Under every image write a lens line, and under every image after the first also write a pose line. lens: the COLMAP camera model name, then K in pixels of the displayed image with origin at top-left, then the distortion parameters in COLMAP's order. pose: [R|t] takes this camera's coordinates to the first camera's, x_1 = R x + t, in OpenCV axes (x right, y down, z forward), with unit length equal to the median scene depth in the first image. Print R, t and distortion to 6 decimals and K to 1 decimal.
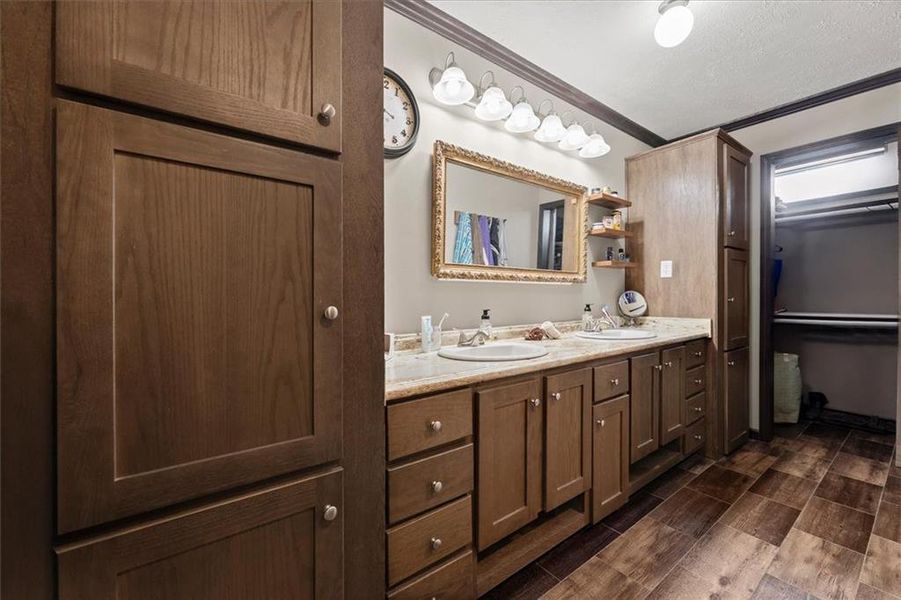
lens RADIAL K [[362.3, 0, 451.2], [0, 362.3, 296.9], [0, 0, 1]] dist [-0.002159, -0.000182]
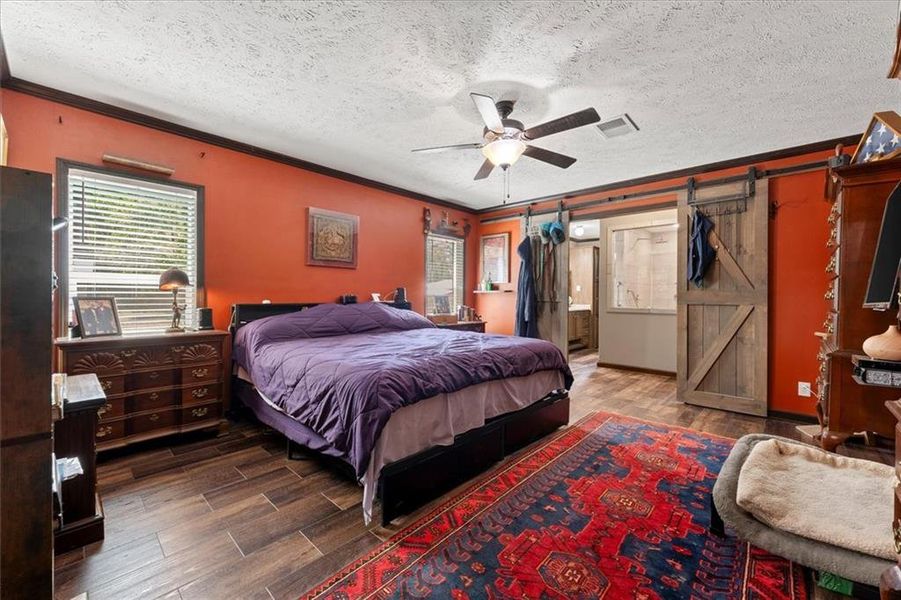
lens RADIAL K [[362.3, 0, 448.6], [0, 362.3, 294.2], [0, 0, 1]] dist [-0.002159, -0.000182]
pose [[0.983898, 0.001603, 0.178721, -1.064948], [-0.004185, 0.999892, 0.014070, -0.070023], [-0.178680, -0.014591, 0.983799, -1.876667]]
